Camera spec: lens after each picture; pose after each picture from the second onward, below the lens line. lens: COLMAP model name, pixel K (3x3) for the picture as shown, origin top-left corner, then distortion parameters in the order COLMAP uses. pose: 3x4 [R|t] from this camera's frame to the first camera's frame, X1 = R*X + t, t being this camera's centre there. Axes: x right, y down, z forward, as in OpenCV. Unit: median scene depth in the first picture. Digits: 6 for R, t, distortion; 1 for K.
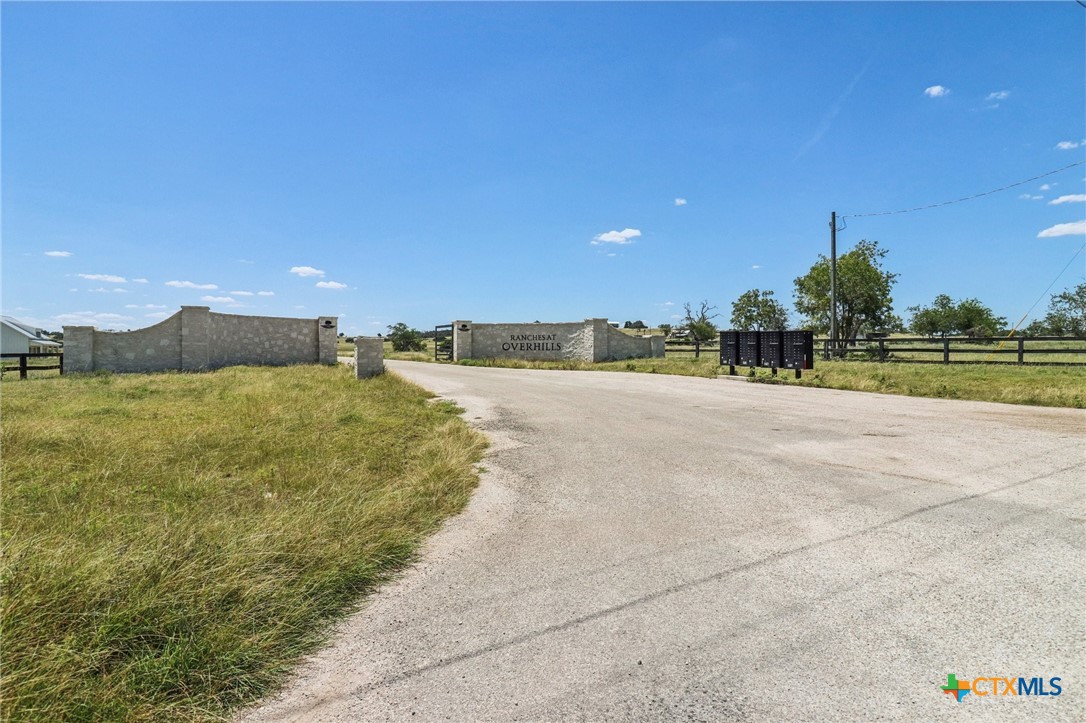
lens RADIAL K [[592.1, 0, 543.0], [0, 592.1, 361.5], [0, 0, 1]] dist [0.000657, -0.000968]
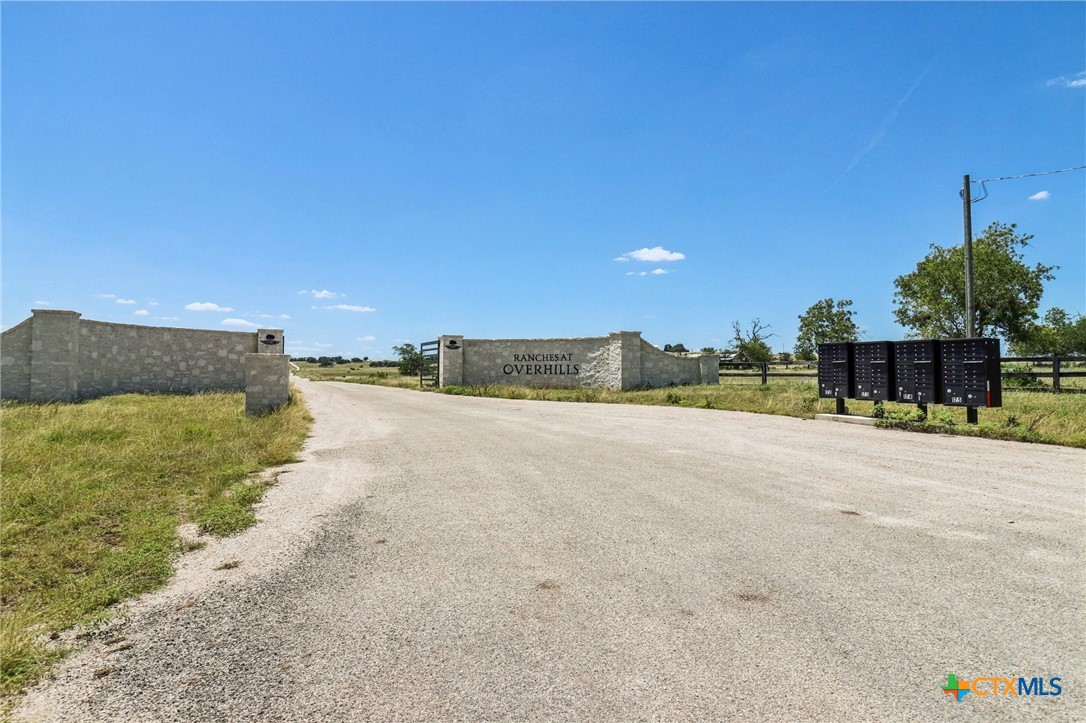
lens RADIAL K [[631.2, 0, 543.0], [0, 631.2, 361.5], [0, 0, 1]] dist [-0.006017, -0.002612]
pose [[0.998616, 0.001068, -0.052582, 0.029237], [-0.003223, 0.999157, -0.040916, -0.002380], [0.052494, 0.041028, 0.997778, 0.212196]]
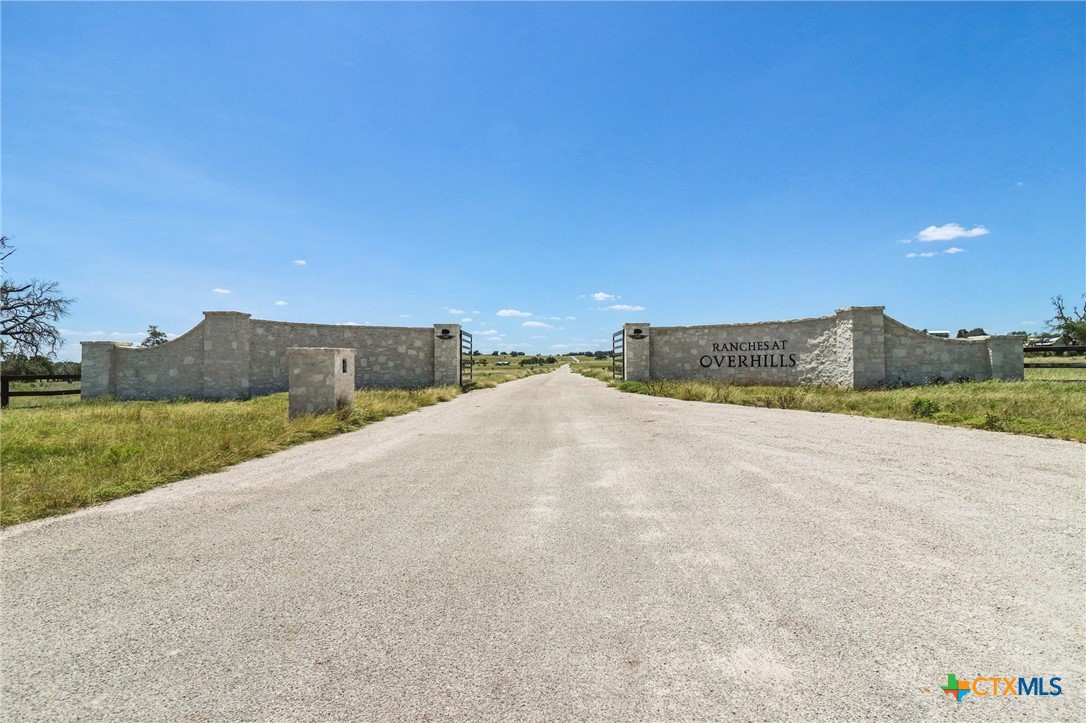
lens RADIAL K [[577.6, 0, 532.3], [0, 577.6, 357.1], [0, 0, 1]] dist [0.005589, -0.018189]
pose [[0.877893, -0.014198, -0.478647, 0.081637], [-0.002614, 0.999403, -0.034440, -0.009013], [0.478850, 0.031486, 0.877332, 0.413069]]
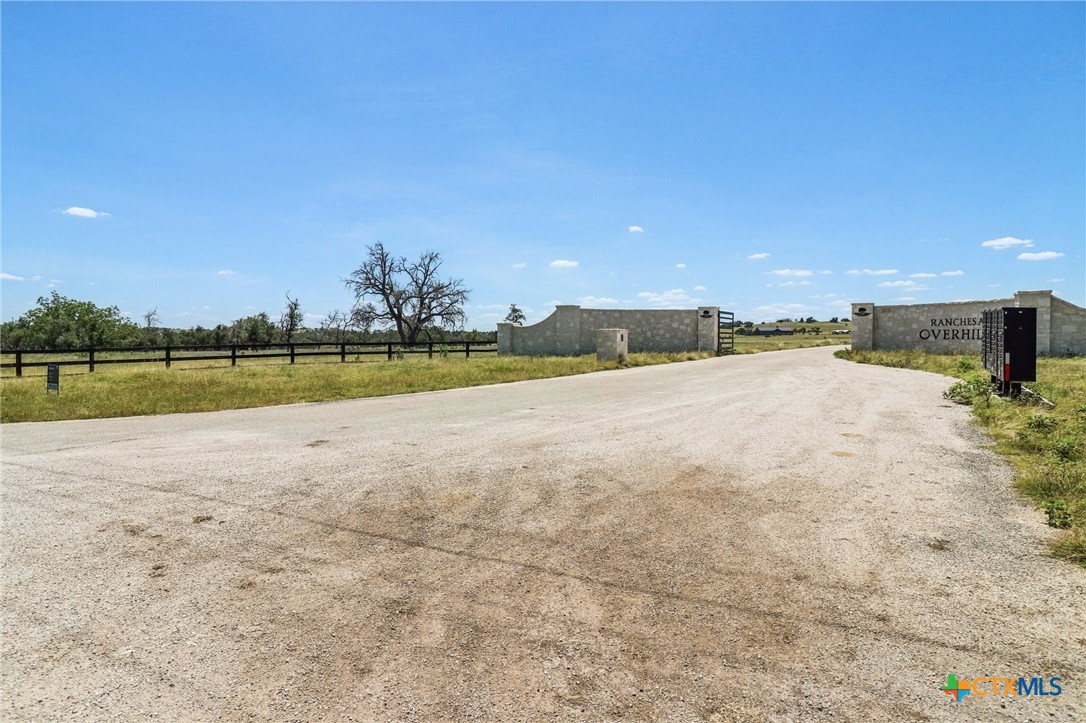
lens RADIAL K [[592.1, 0, 543.0], [0, 592.1, 361.5], [0, 0, 1]] dist [0.000657, -0.000968]
pose [[0.527652, 0.034526, -0.848759, 0.370567], [-0.014888, 0.999396, 0.031398, -0.007872], [0.849330, -0.003931, 0.527847, 0.206947]]
